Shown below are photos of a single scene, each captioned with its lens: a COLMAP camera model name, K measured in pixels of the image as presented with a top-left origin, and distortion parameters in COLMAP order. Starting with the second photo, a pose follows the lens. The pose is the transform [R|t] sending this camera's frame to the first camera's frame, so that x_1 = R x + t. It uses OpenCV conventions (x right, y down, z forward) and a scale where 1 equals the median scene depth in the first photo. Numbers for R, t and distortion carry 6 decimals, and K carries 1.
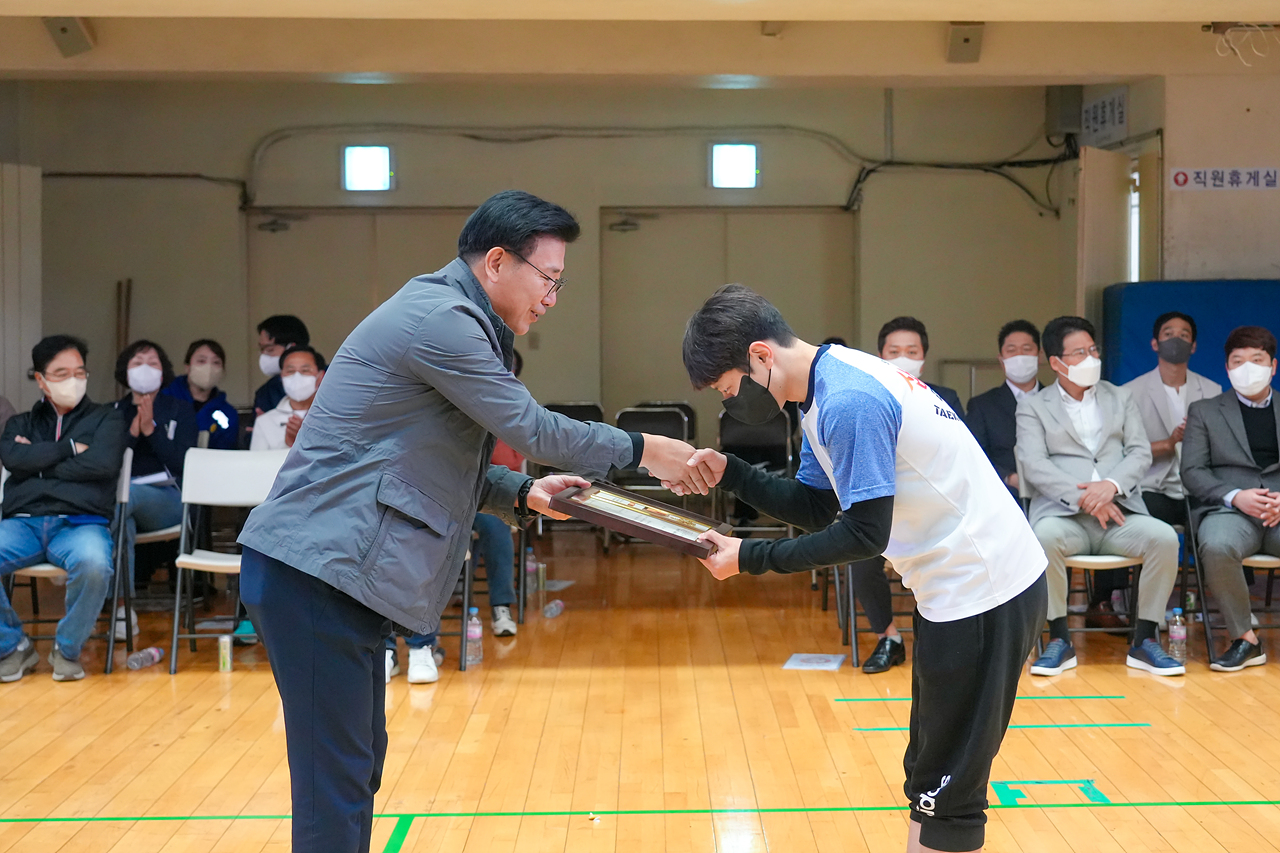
lens RADIAL K [[2411.5, 0, 673.5], [0, 2411.5, 364.7], [0, 0, 1]] dist [0.055426, 0.000000]
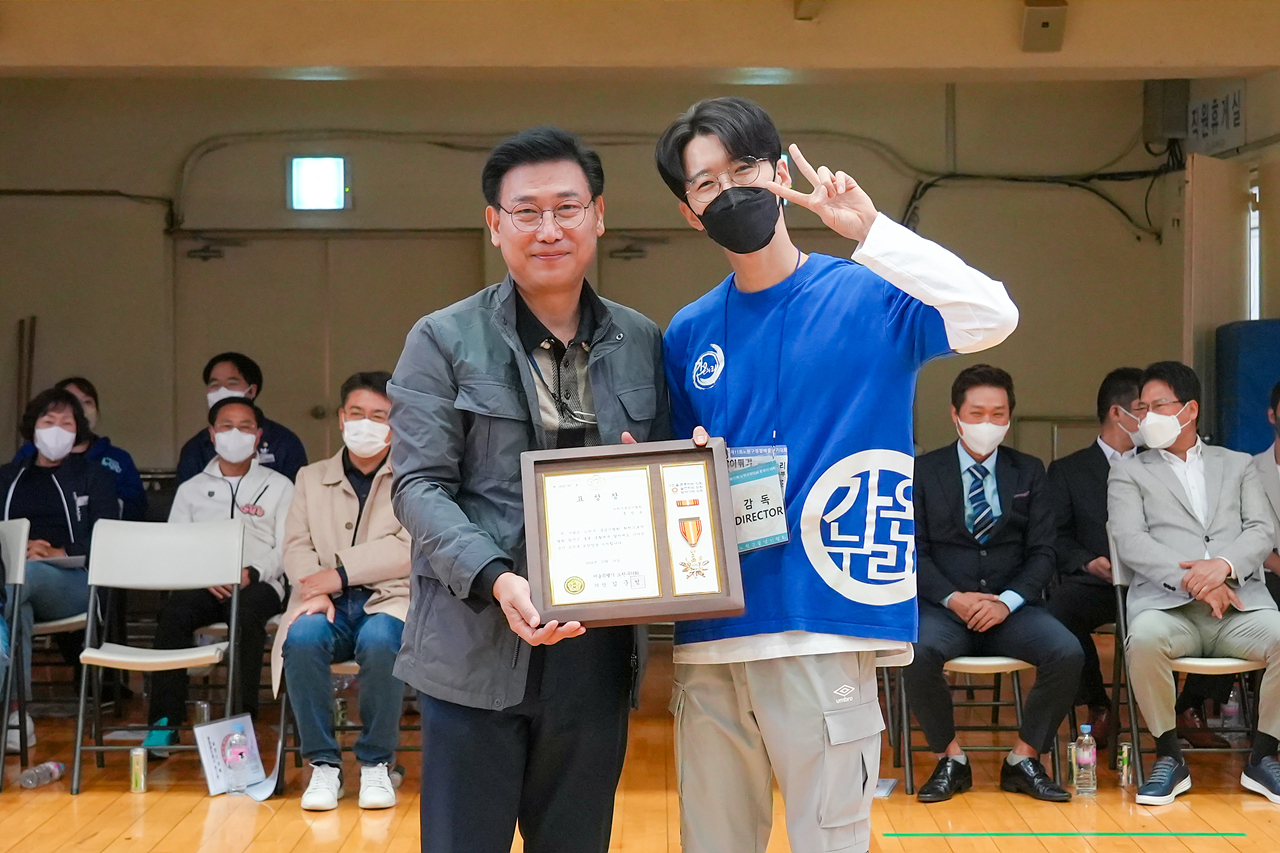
lens RADIAL K [[2351.0, 0, 679.3], [0, 2351.0, 375.9], [0, 0, 1]] dist [0.012964, 0.000000]
pose [[0.999432, -0.003038, -0.033556, 0.025337], [0.002664, 0.999934, -0.011186, -0.004635], [0.033588, 0.011090, 0.999374, 0.206006]]
